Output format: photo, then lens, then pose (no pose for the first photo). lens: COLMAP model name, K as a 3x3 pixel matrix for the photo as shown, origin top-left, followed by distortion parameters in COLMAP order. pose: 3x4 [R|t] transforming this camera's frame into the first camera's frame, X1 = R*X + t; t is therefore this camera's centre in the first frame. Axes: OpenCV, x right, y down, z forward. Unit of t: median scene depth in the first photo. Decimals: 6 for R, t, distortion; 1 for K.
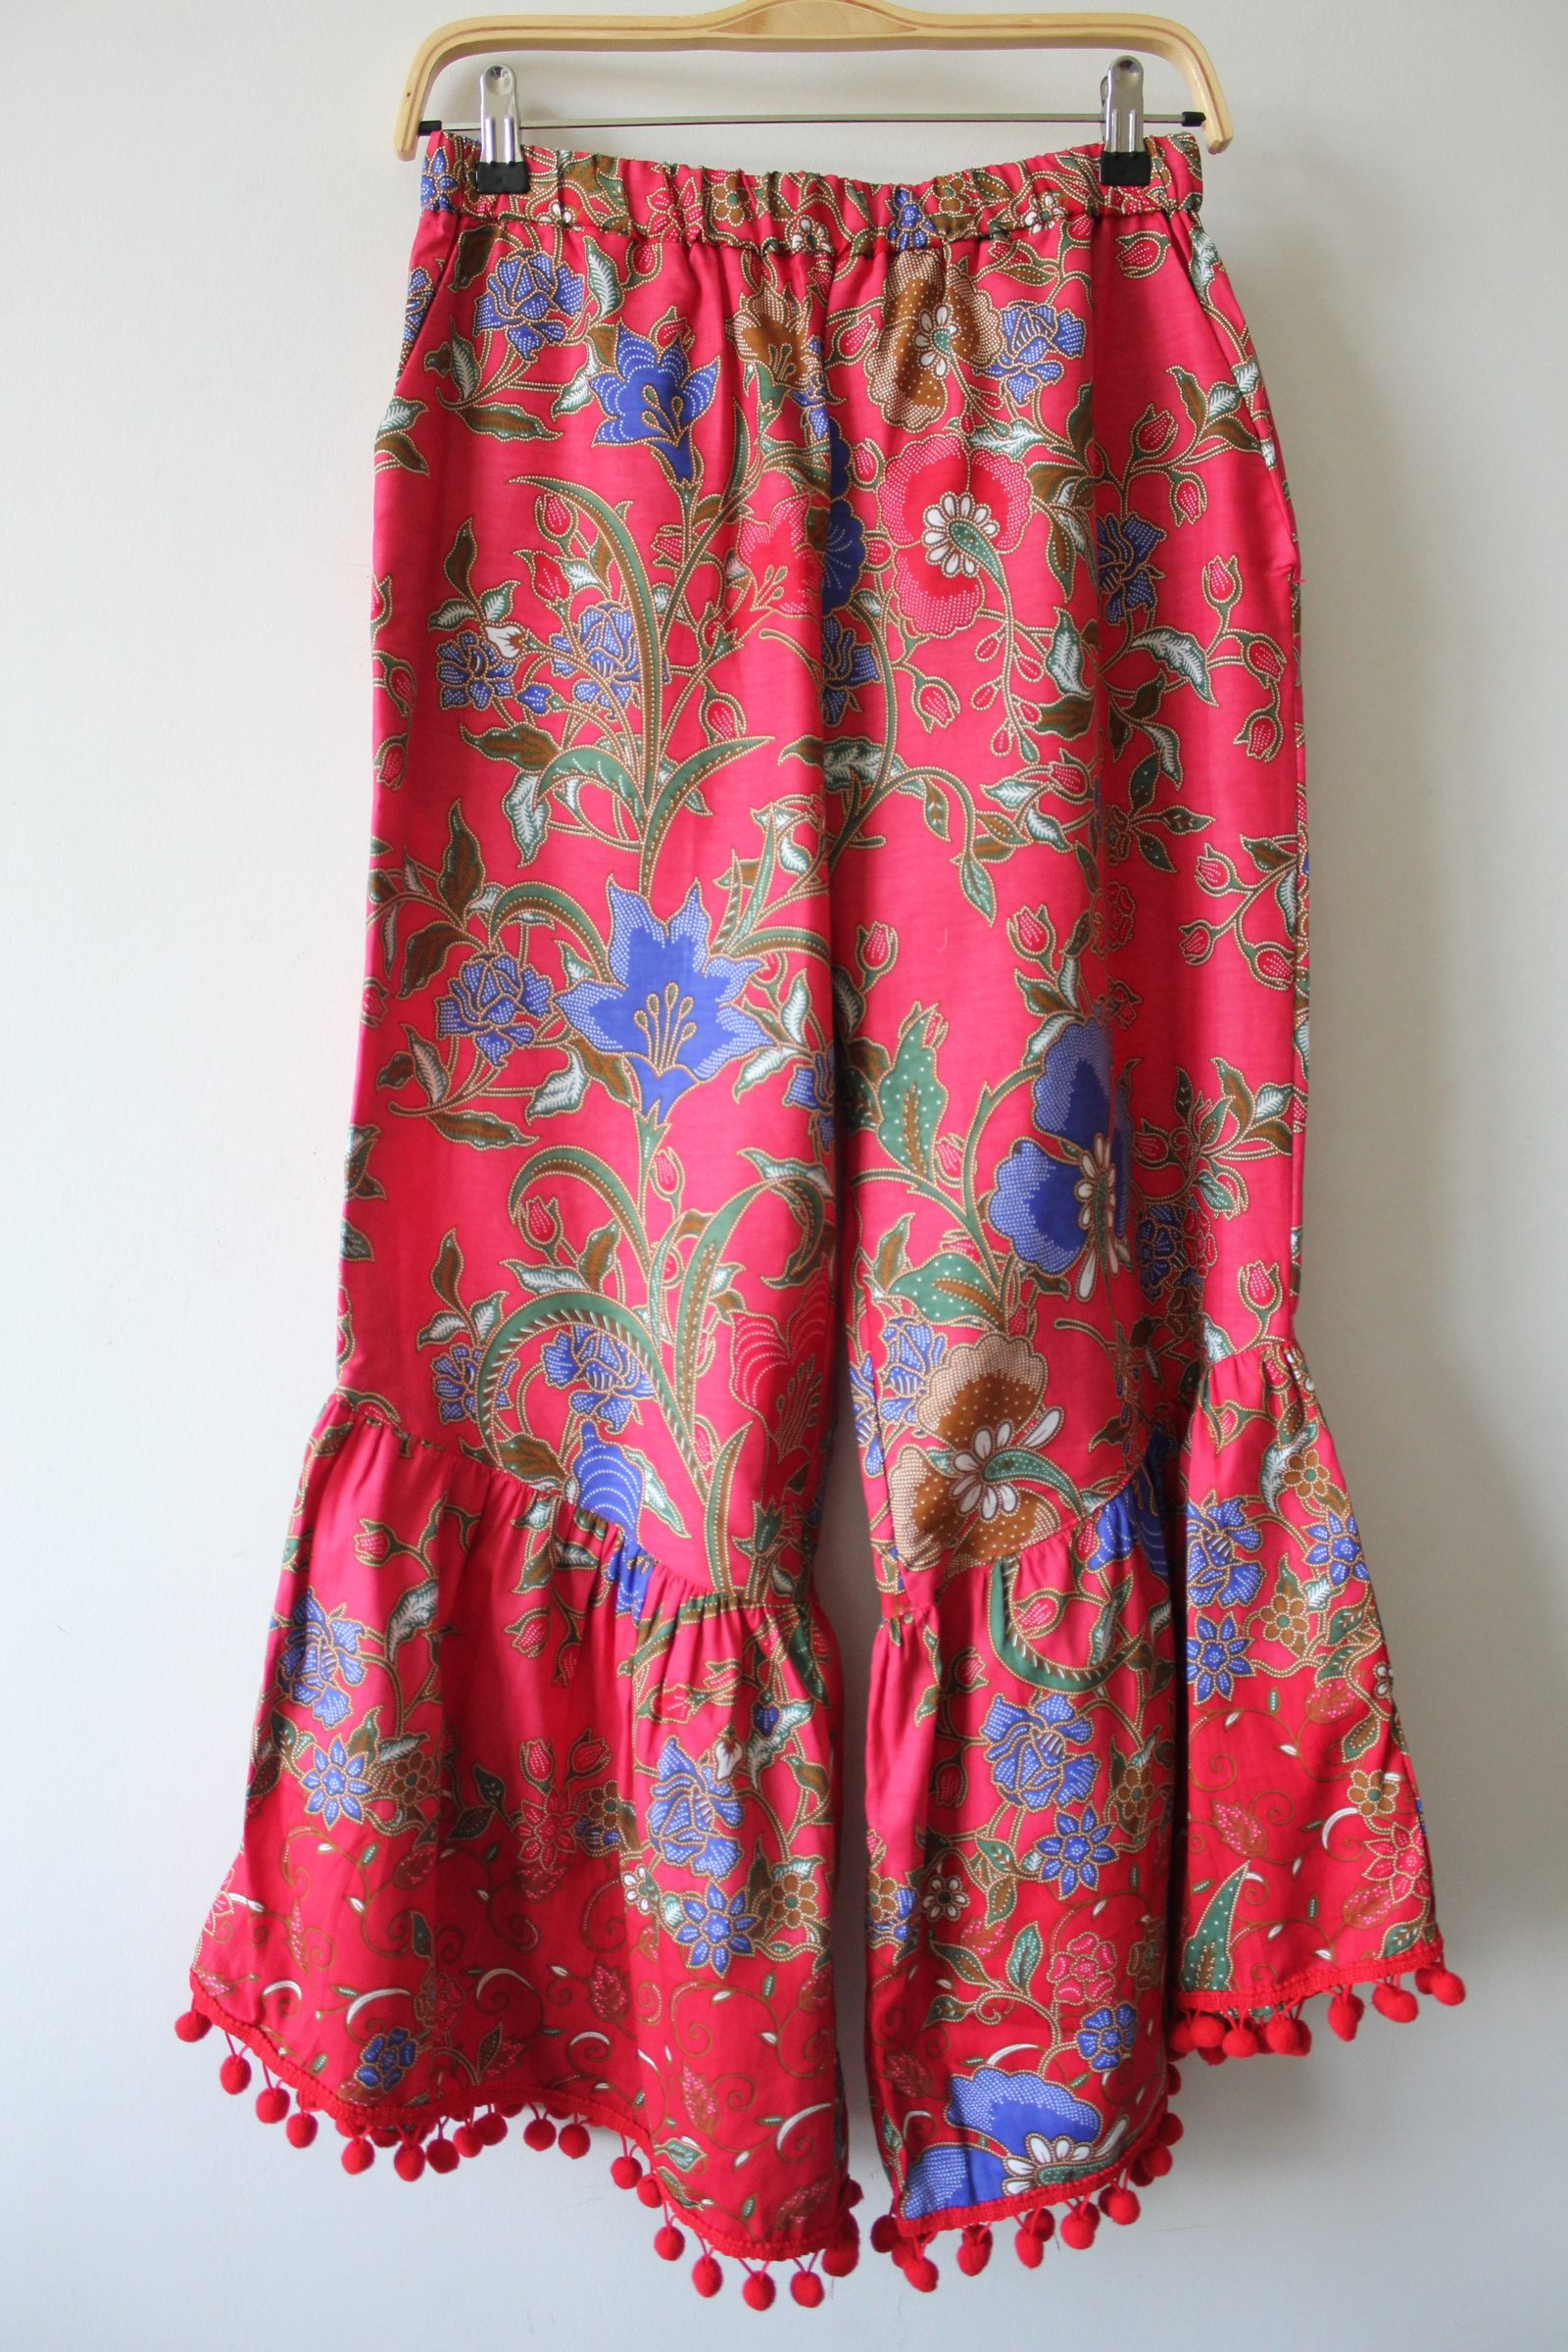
lens RADIAL K [[1928.9, 0, 788.8], [0, 1928.9, 1149.4], [0, 0, 1]] dist [-0.191305, 0.151199]
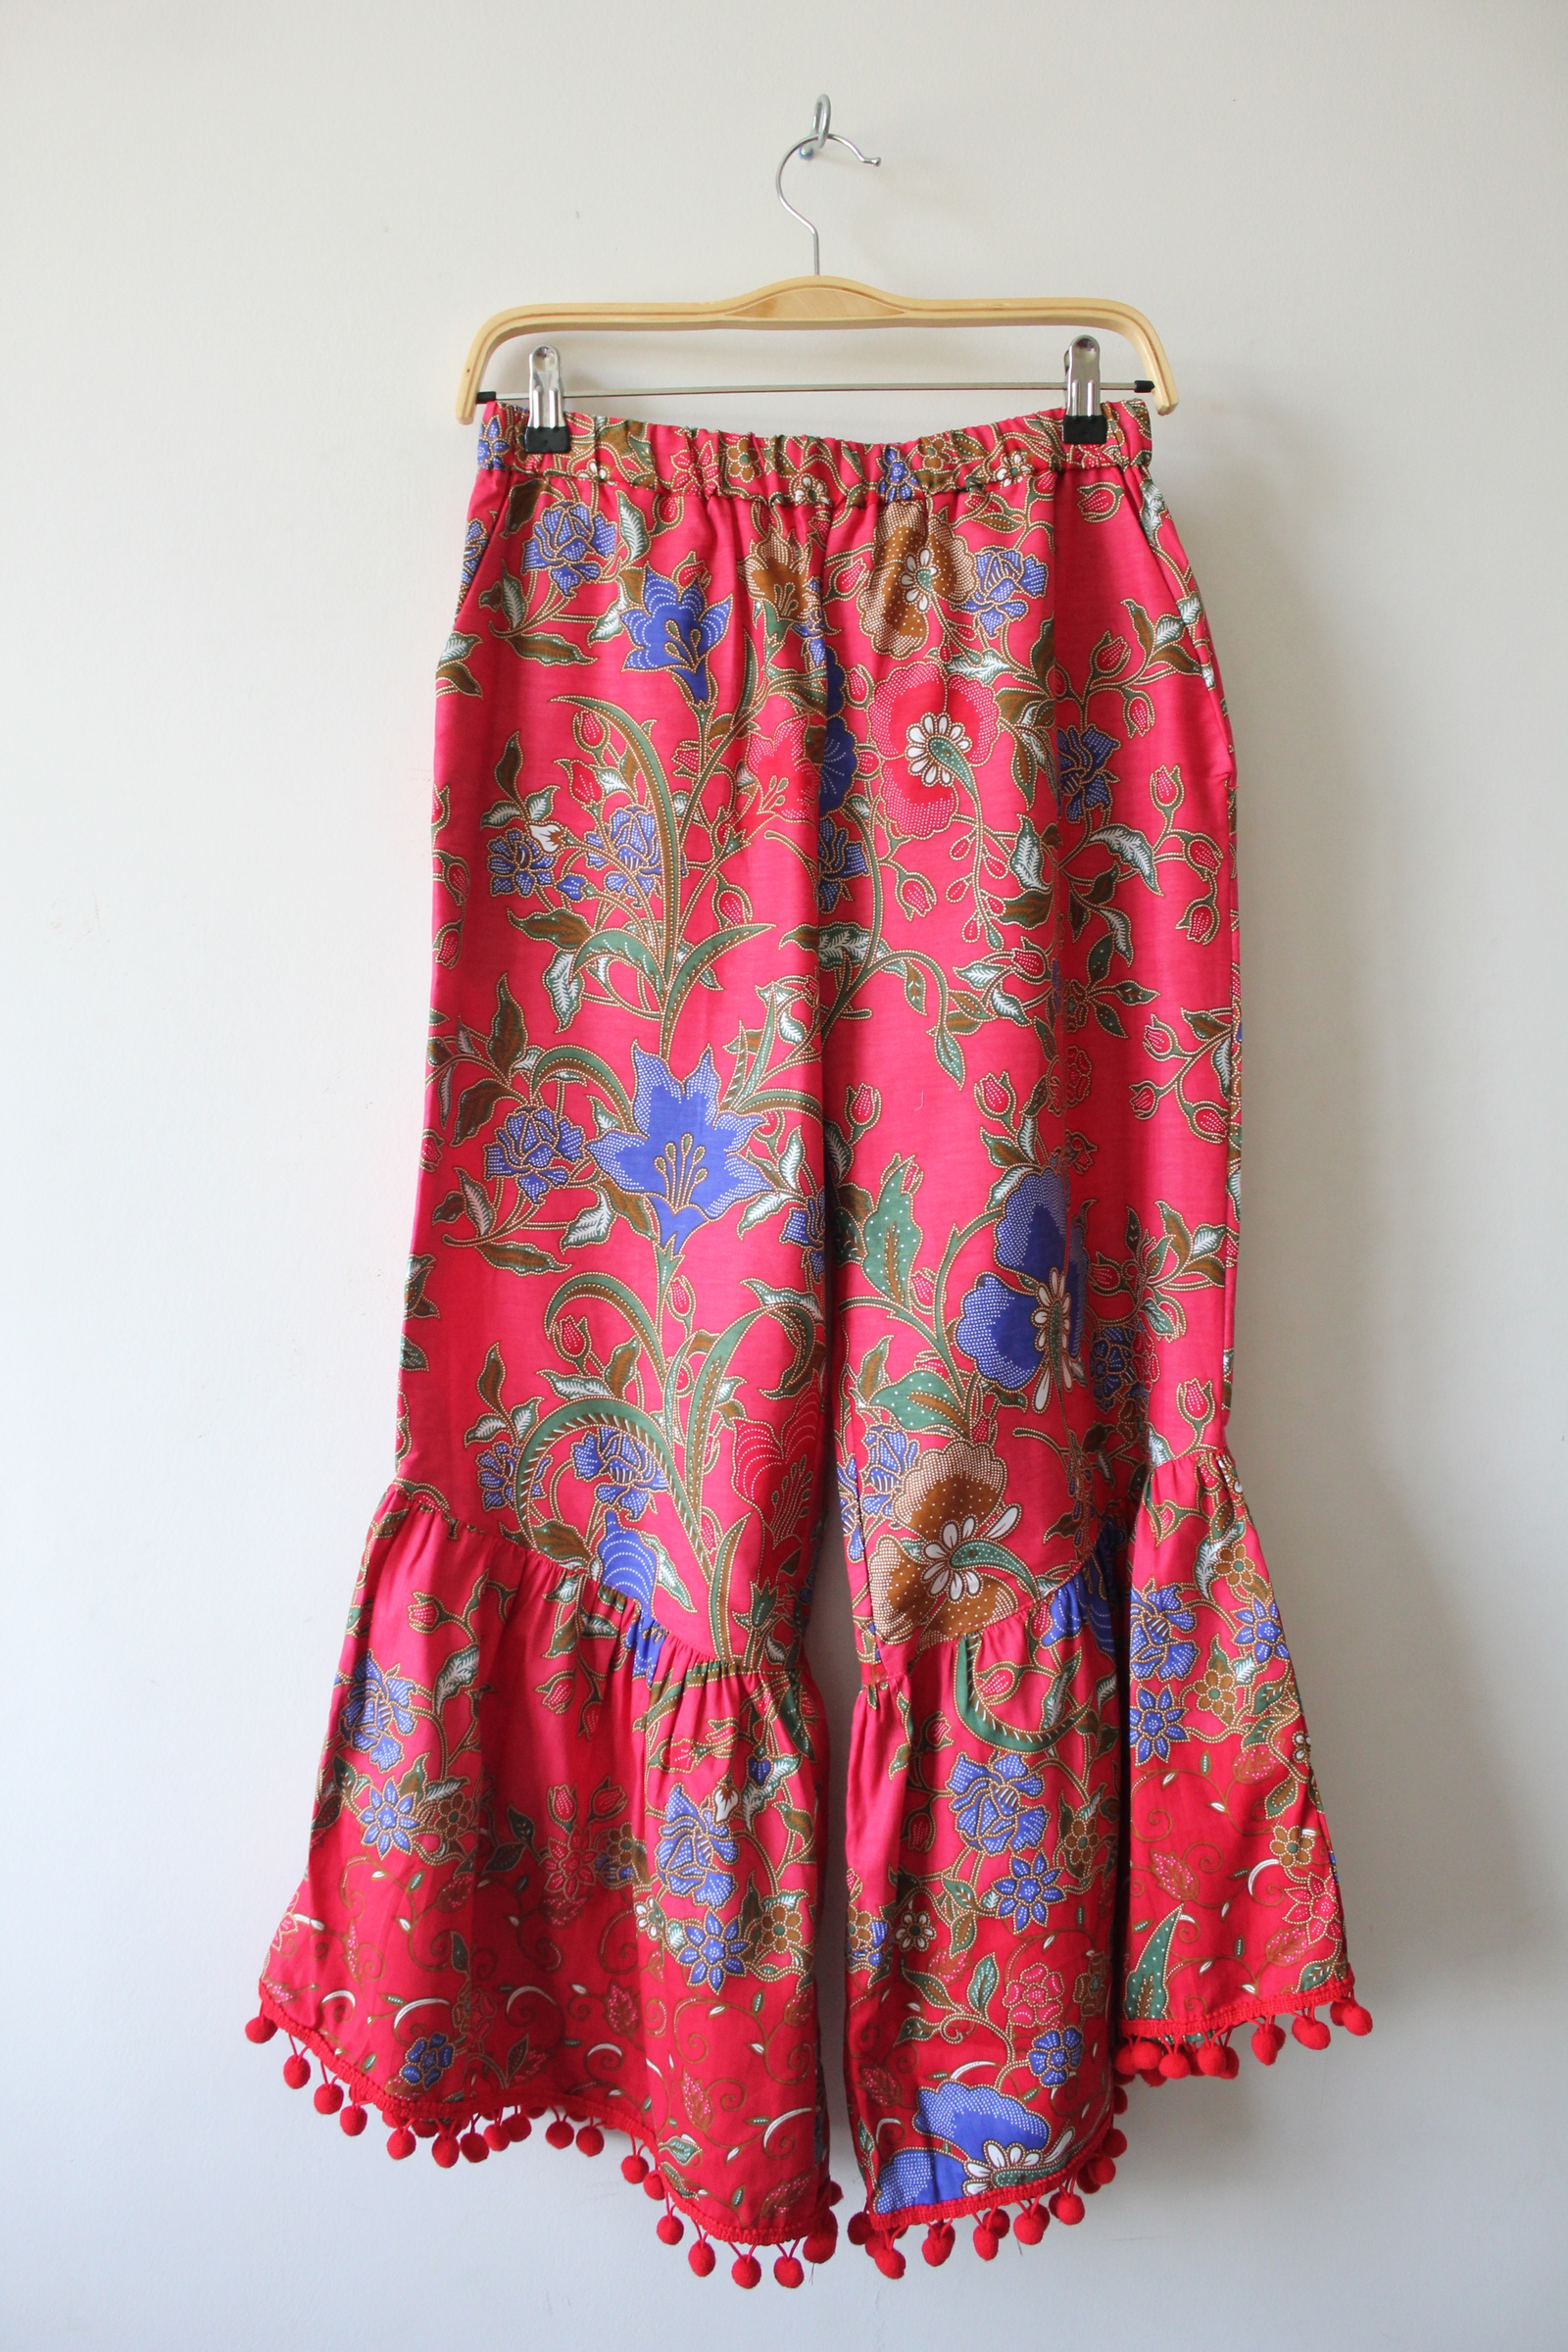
lens RADIAL K [[1928.9, 0, 788.8], [0, 1928.9, 1149.4], [0, 0, 1]] dist [-0.191305, 0.151199]
pose [[0.999581, 0.009561, -0.027325, 0.033314], [-0.010484, 0.999373, -0.033825, -0.039278], [0.026985, 0.034097, 0.999054, -0.163774]]
